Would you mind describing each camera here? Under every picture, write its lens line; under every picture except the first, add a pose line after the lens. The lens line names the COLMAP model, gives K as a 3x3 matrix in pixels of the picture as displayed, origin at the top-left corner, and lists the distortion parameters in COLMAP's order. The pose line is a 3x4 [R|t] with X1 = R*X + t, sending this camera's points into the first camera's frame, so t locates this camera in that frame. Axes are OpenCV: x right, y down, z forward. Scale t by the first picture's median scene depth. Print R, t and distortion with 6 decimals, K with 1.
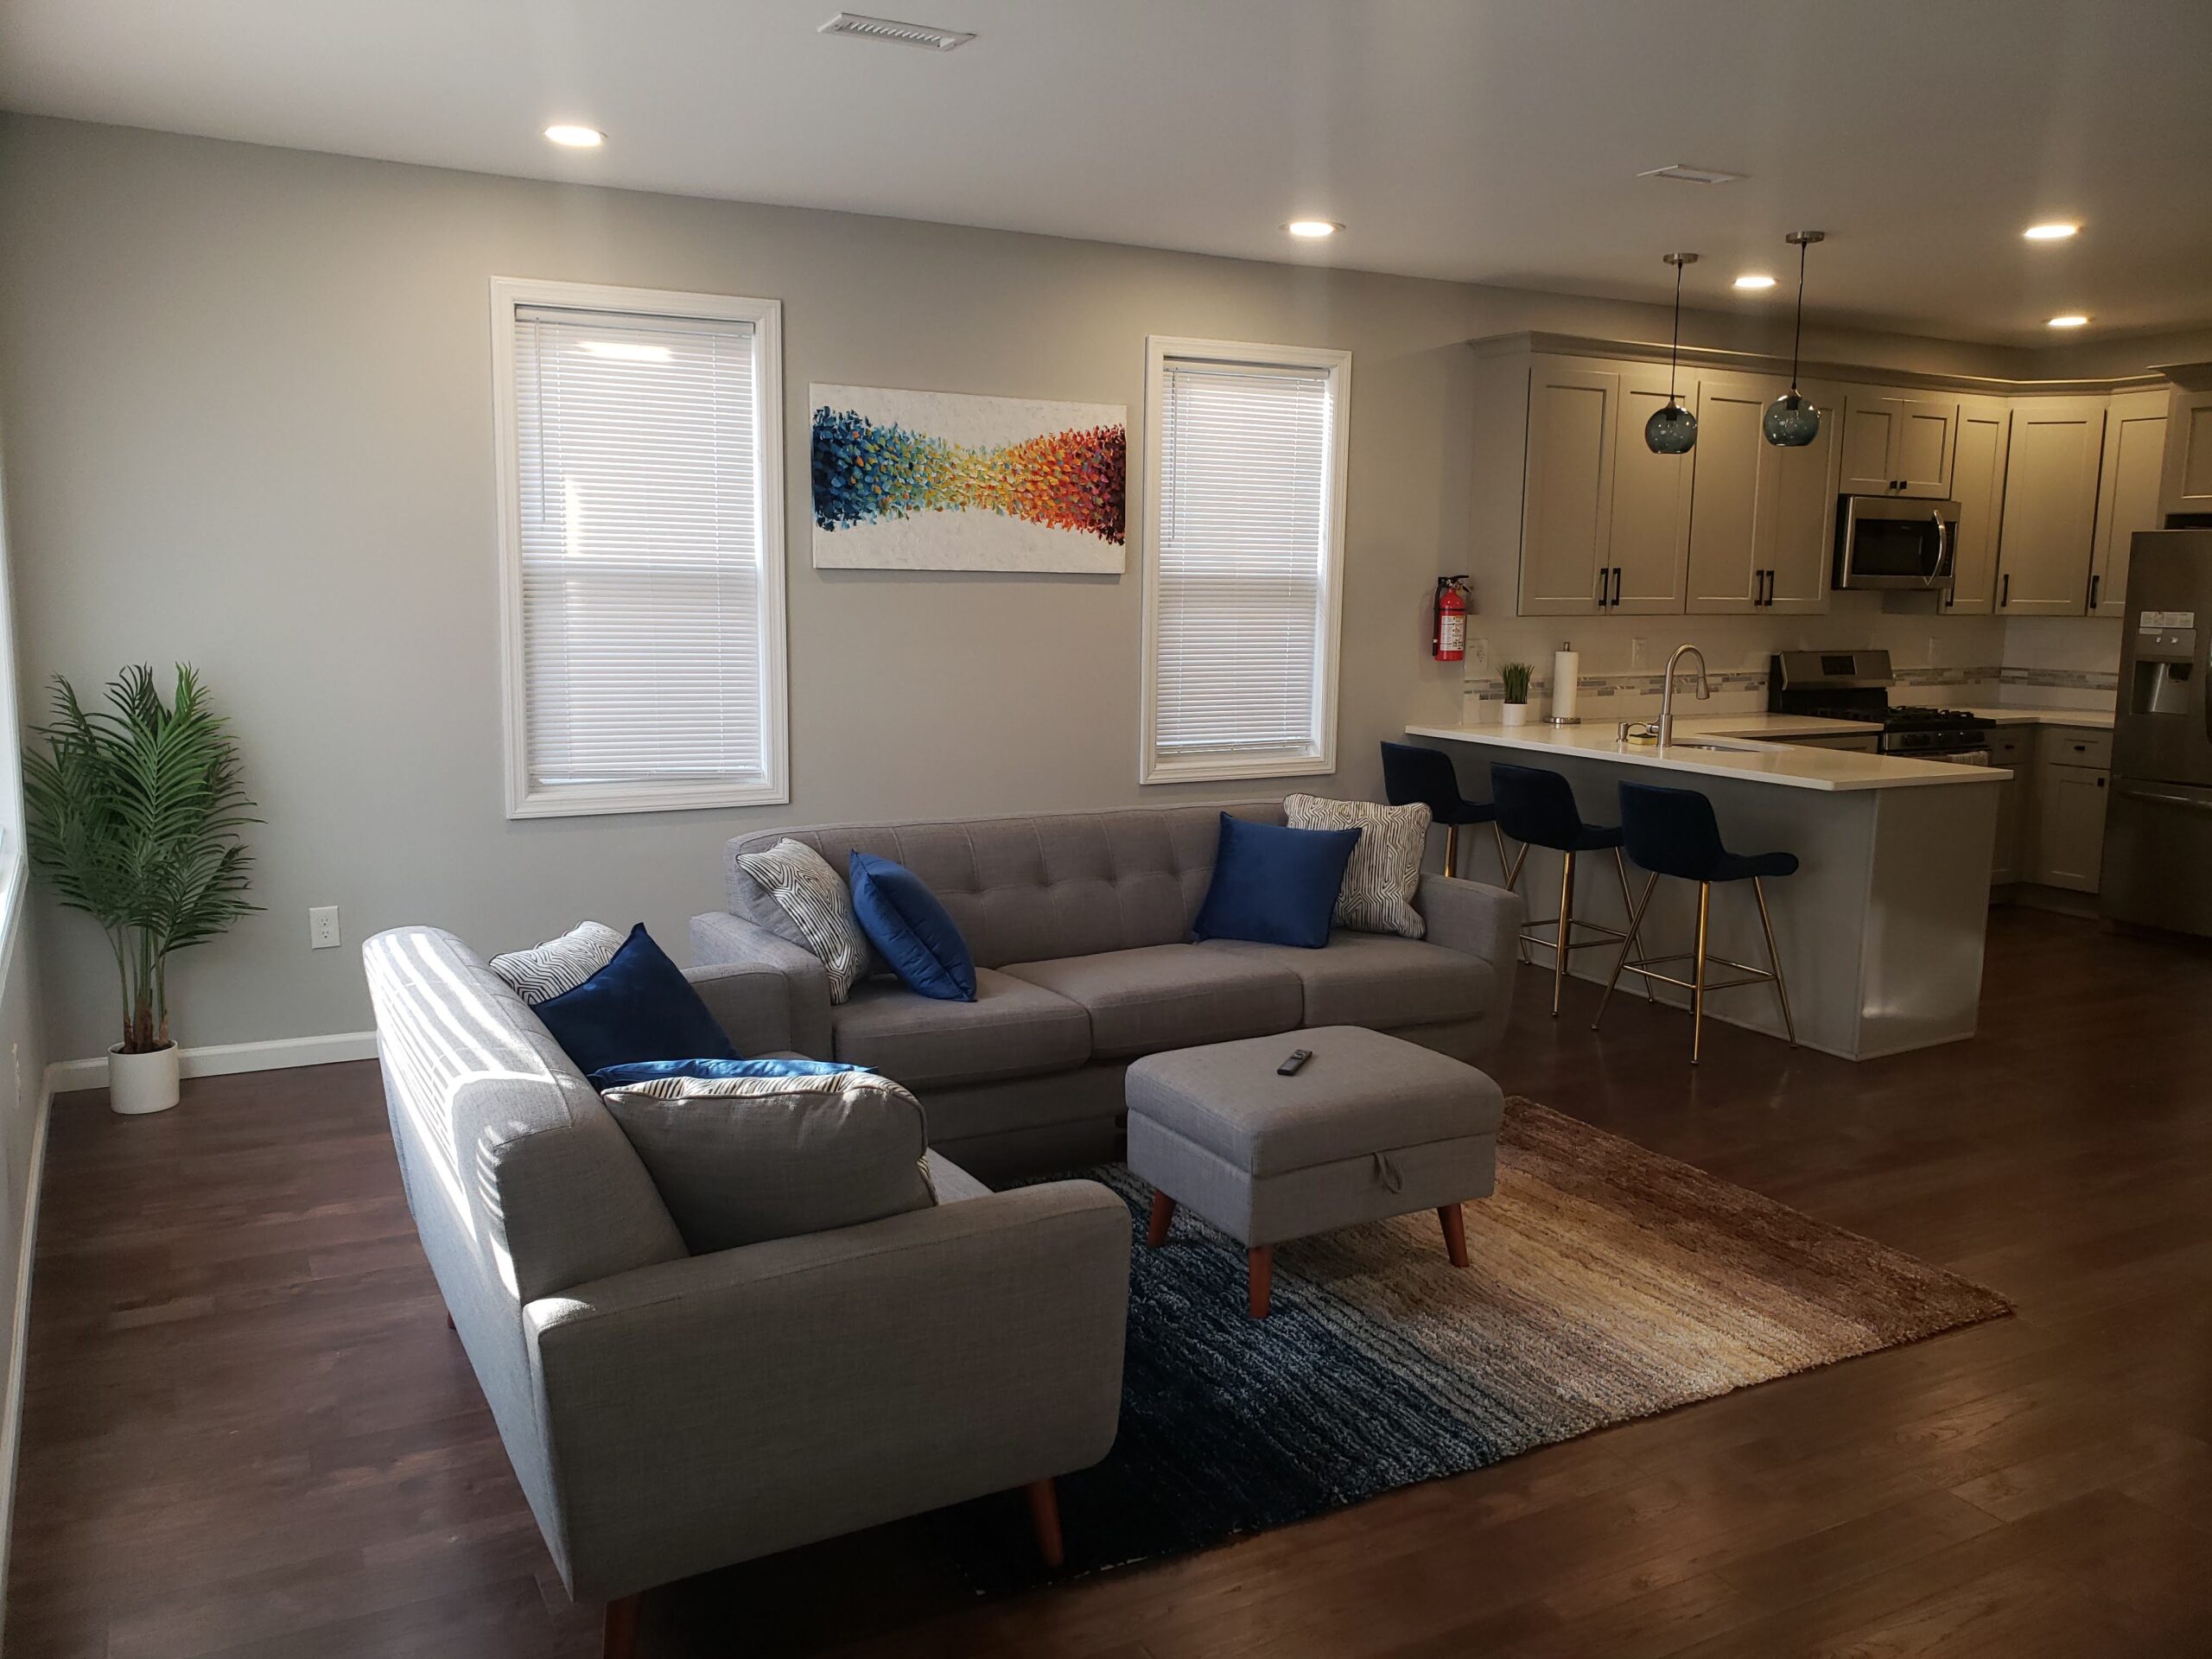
lens RADIAL K [[1745.2, 0, 1149.5], [0, 1745.2, 838.7], [0, 0, 1]] dist [0.114245, -0.091896]
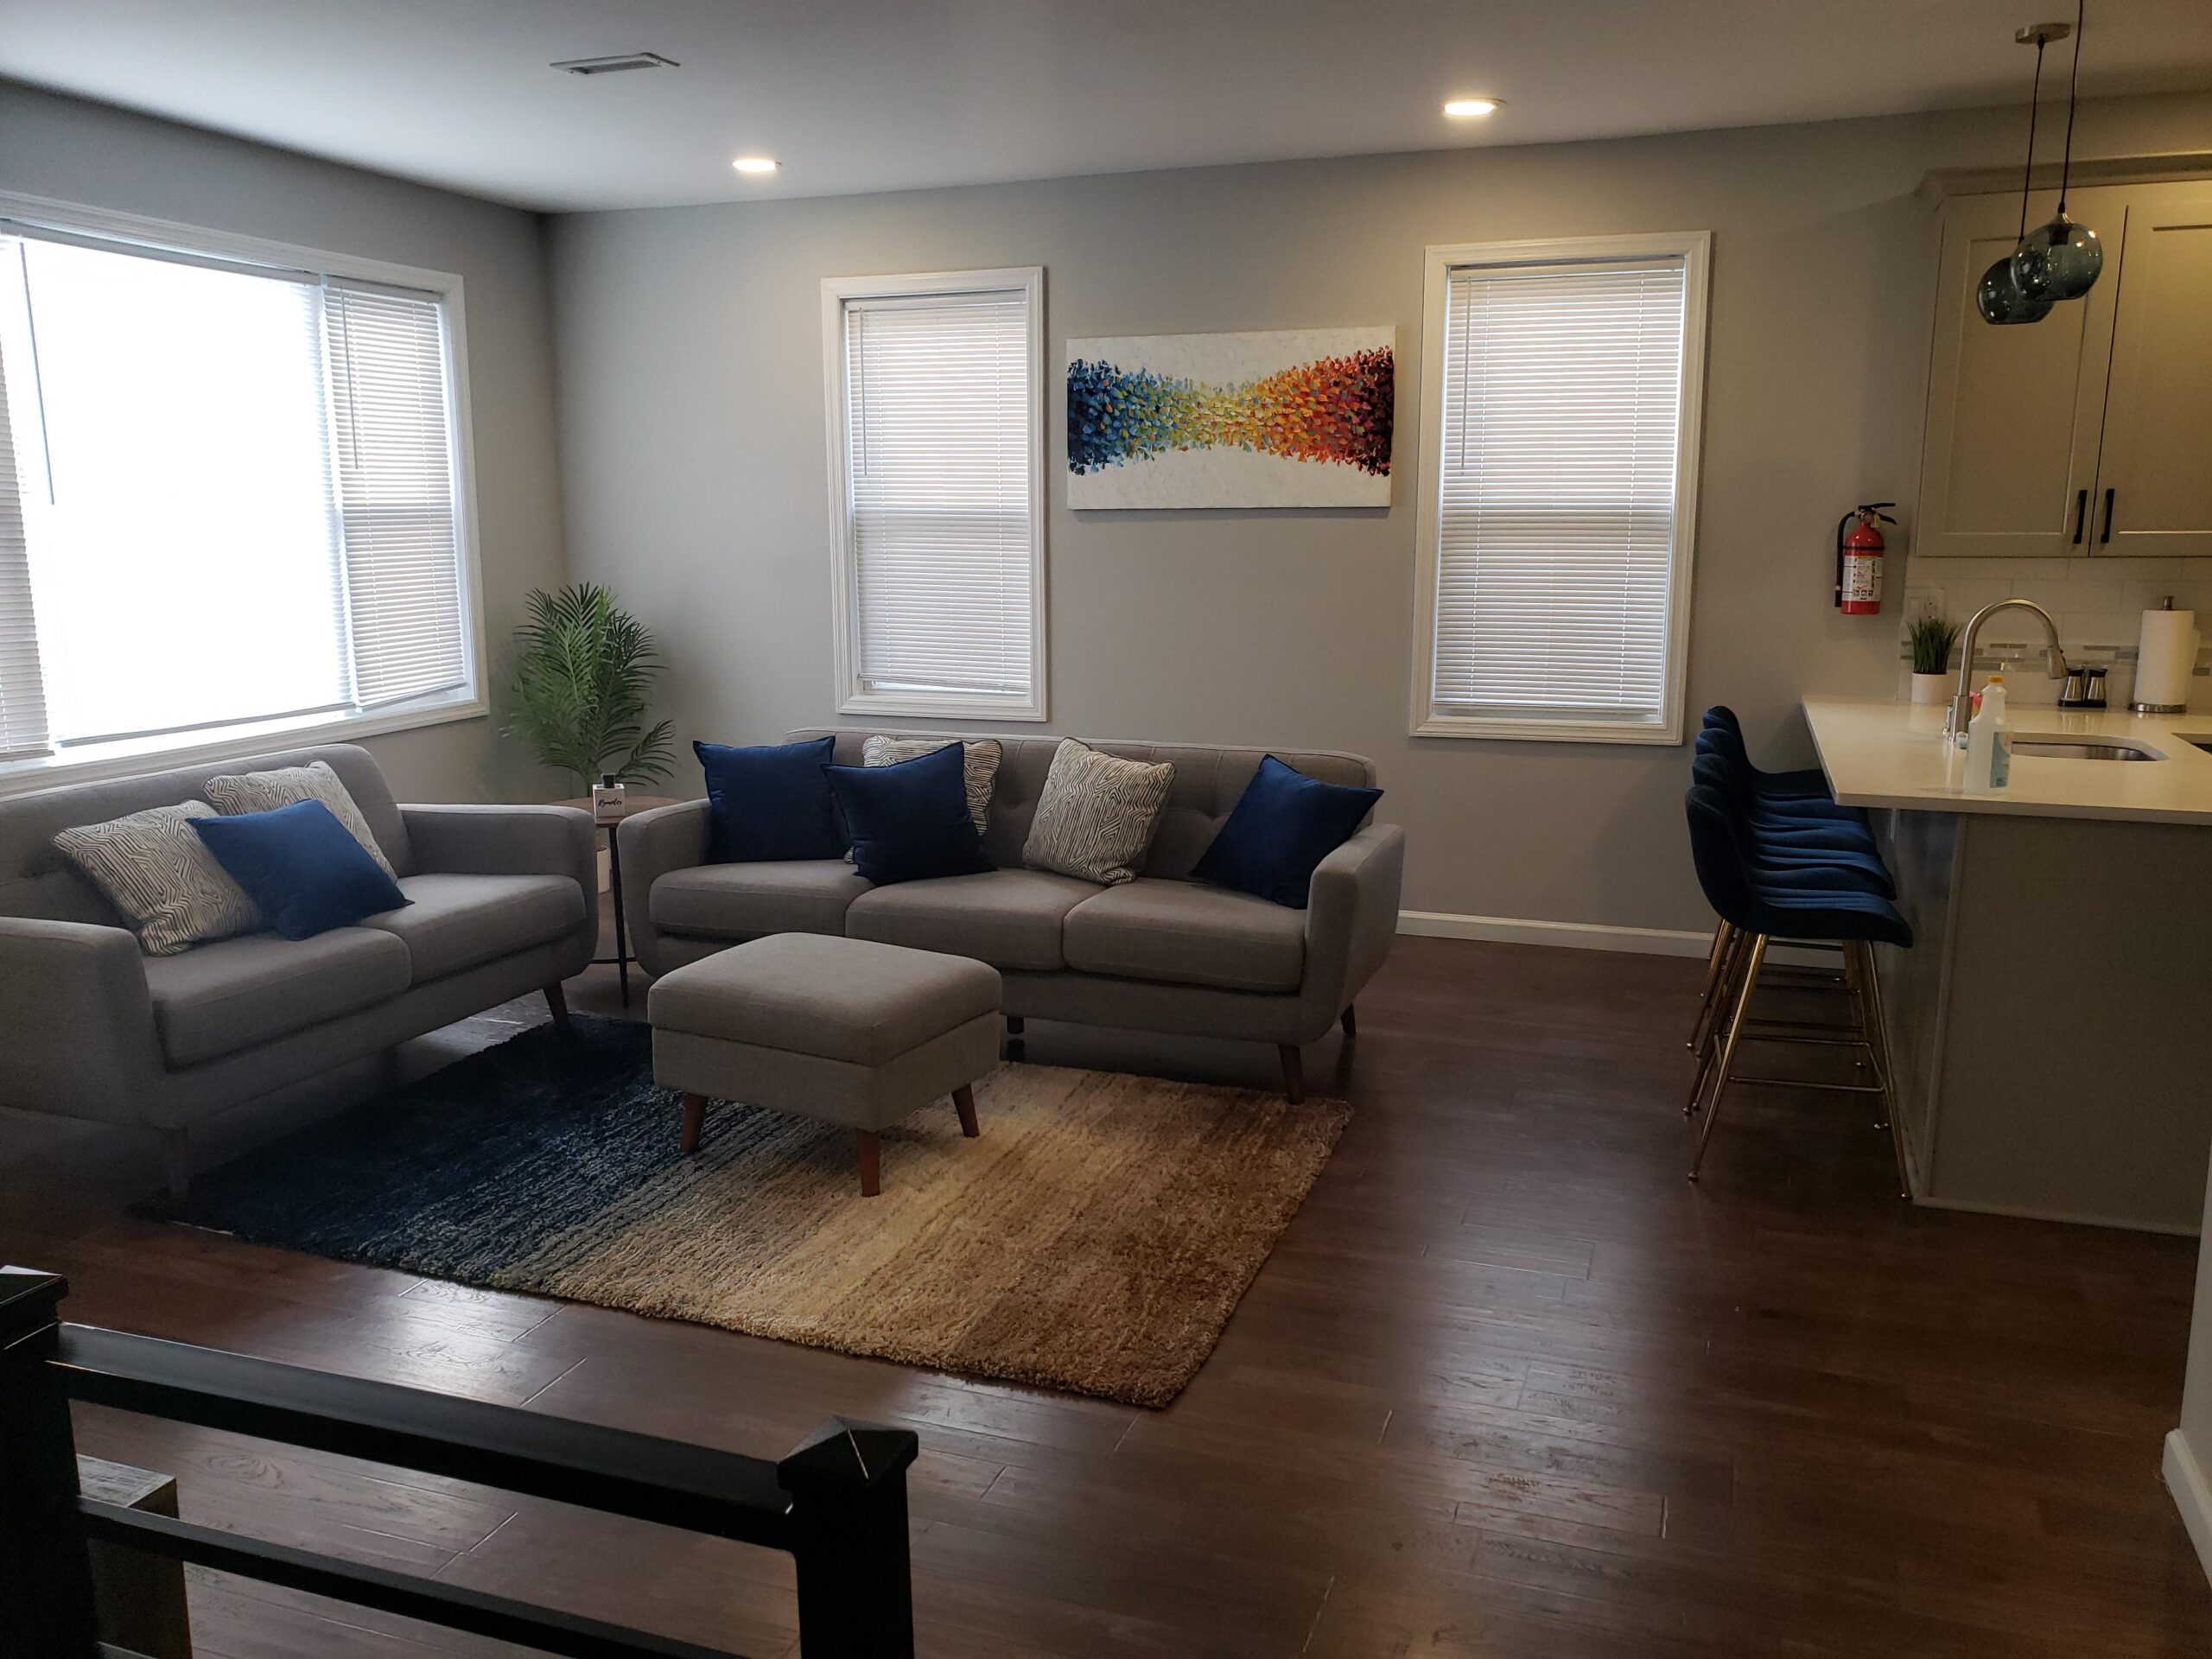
lens RADIAL K [[1700.2, 0, 1105.6], [0, 1700.2, 872.6], [0, 0, 1]] dist [-0.010691, 0.002801]
pose [[0.649928, 0.139627, -0.747059, 0.594954], [-0.098257, 0.990166, 0.099582, -0.035098], [0.753617, 0.008683, 0.657256, 0.299808]]
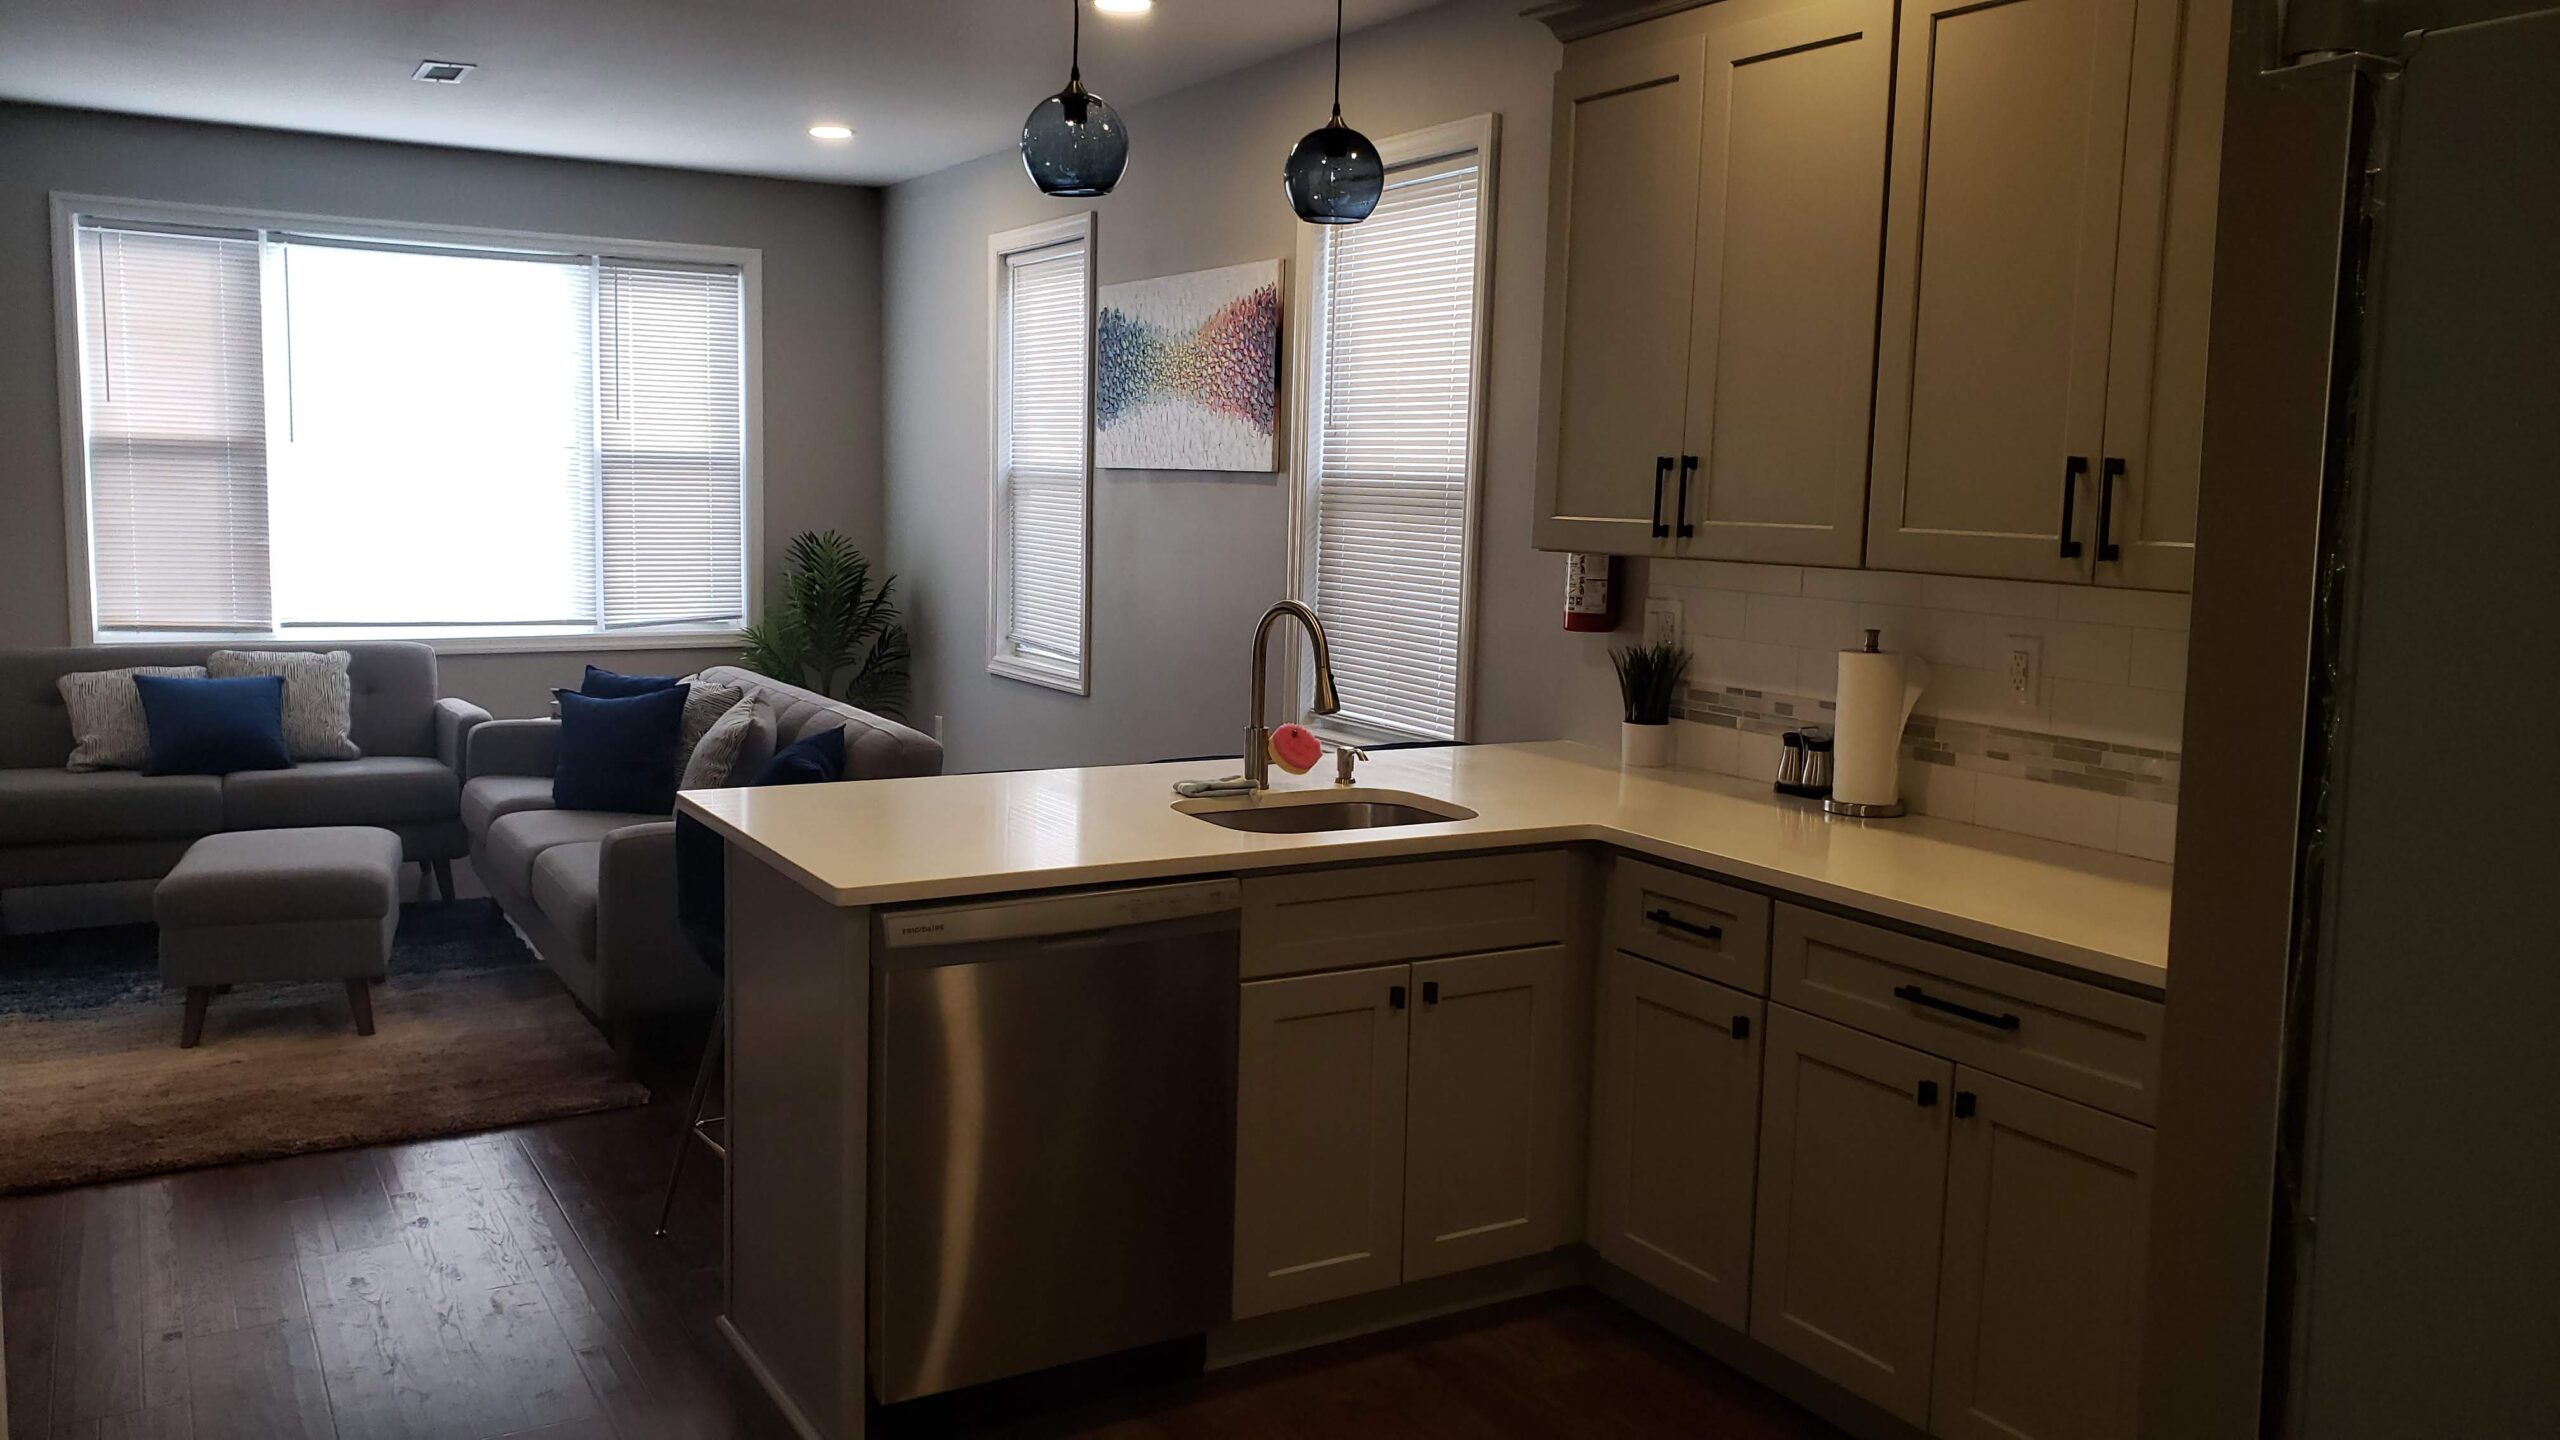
lens RADIAL K [[2028.1, 0, 1280.0], [0, 2028.1, 720.0], [0, 0, 1]] dist [-0.006803, -0.004654]
pose [[0.006190, 0.104103, -0.994547, 0.896651], [-0.172382, 0.979788, 0.101486, -0.137408], [0.985011, 0.170814, 0.024010, 1.012816]]
